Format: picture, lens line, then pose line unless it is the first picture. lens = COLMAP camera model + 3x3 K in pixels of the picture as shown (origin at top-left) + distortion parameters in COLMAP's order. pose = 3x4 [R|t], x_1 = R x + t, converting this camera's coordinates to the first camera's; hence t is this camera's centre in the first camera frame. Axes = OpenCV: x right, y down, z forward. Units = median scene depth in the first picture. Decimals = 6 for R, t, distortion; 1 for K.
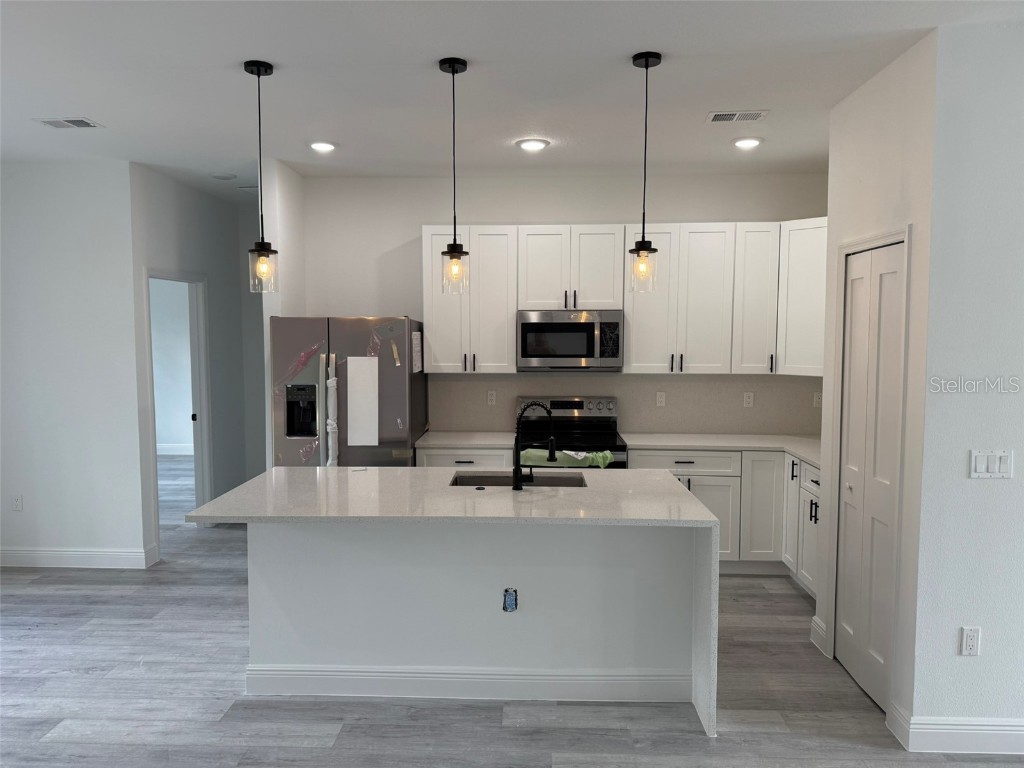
lens RADIAL K [[713.8, 0, 513.7], [0, 713.8, 379.7], [0, 0, 1]] dist [0.090636, -0.117398]
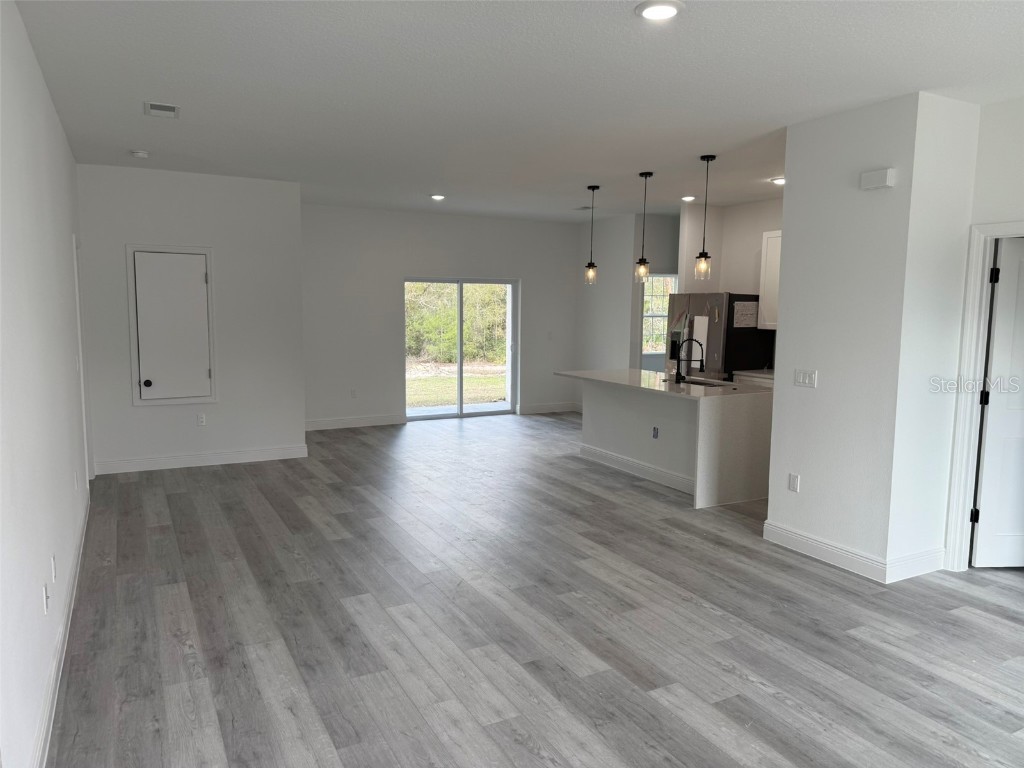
lens RADIAL K [[709.8, 0, 529.8], [0, 709.8, 381.4], [0, 0, 1]] dist [0.161783, -0.113470]
pose [[0.521544, 0.097157, -0.847675, 1.506255], [-0.068484, 0.995057, 0.071914, 0.040629], [0.850472, 0.020546, 0.525619, -0.366467]]
